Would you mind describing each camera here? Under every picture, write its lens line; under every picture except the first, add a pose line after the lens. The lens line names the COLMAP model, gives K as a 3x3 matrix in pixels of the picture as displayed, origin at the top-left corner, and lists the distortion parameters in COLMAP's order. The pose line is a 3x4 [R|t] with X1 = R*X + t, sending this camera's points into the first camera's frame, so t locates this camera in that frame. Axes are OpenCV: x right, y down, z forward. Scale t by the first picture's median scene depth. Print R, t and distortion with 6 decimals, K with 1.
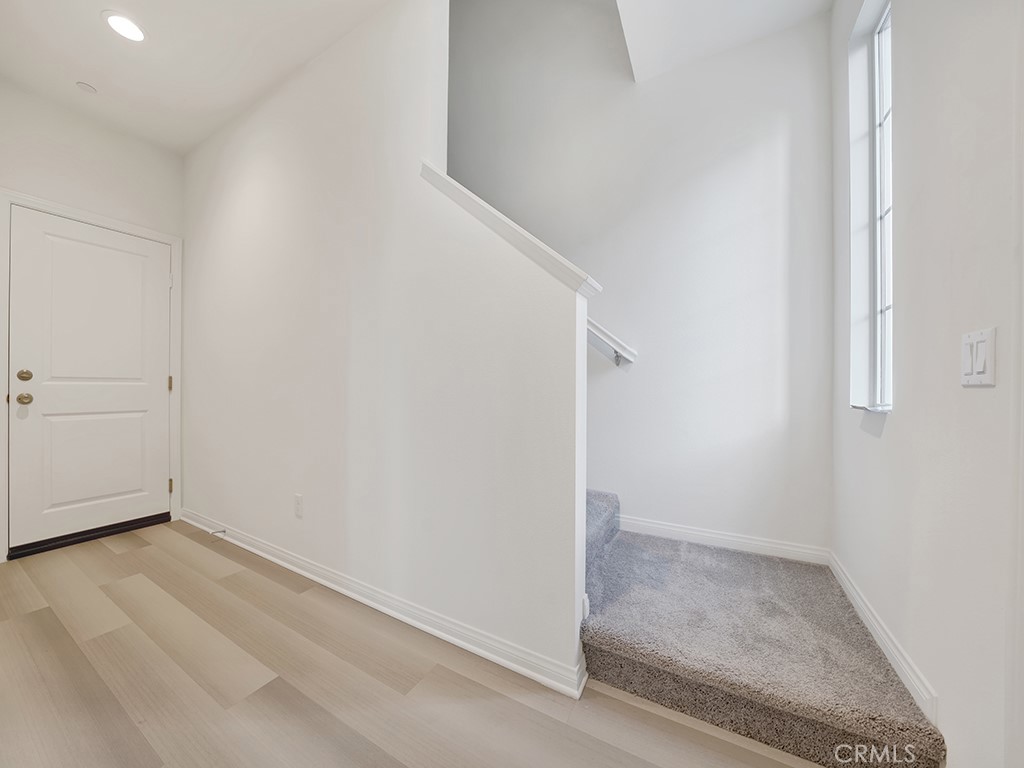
lens RADIAL K [[384.1, 0, 514.3], [0, 384.1, 388.5], [0, 0, 1]] dist [-0.000575, 0.000010]
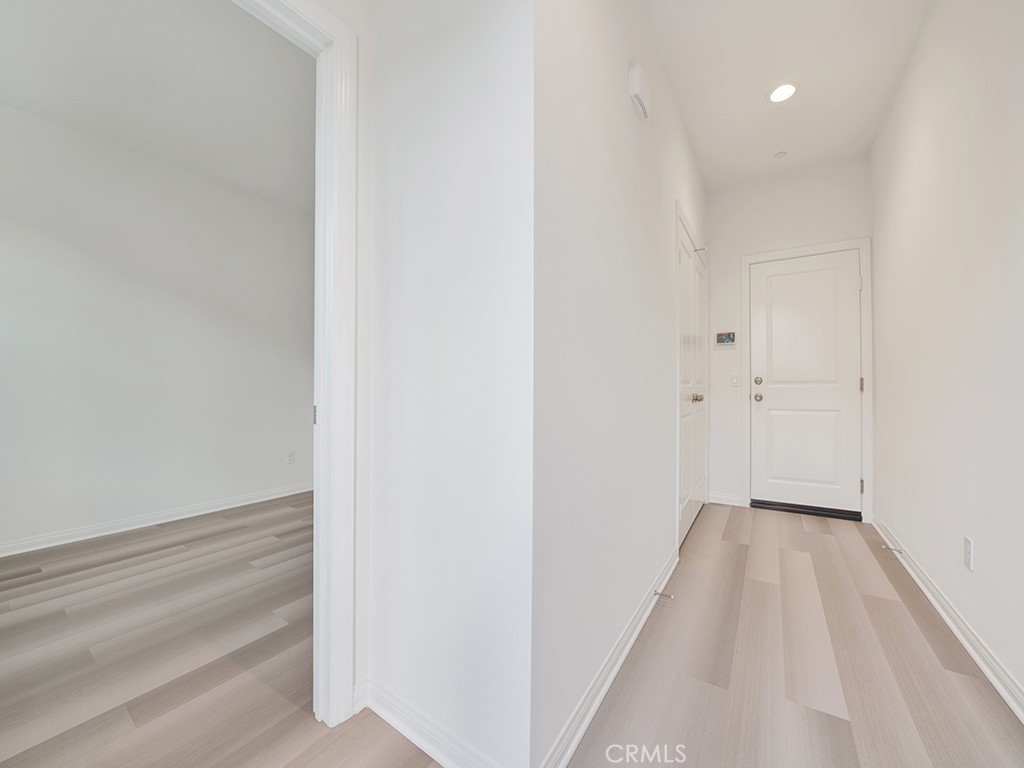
lens RADIAL K [[372.7, 0, 512.0], [0, 372.7, 384.0], [0, 0, 1]] dist [-0.000677, -0.000096]
pose [[-0.051272, -0.018203, -0.998519, 0.150832], [-0.001812, 0.999834, -0.018134, 0.005103], [0.998683, 0.000880, -0.051296, 0.157451]]
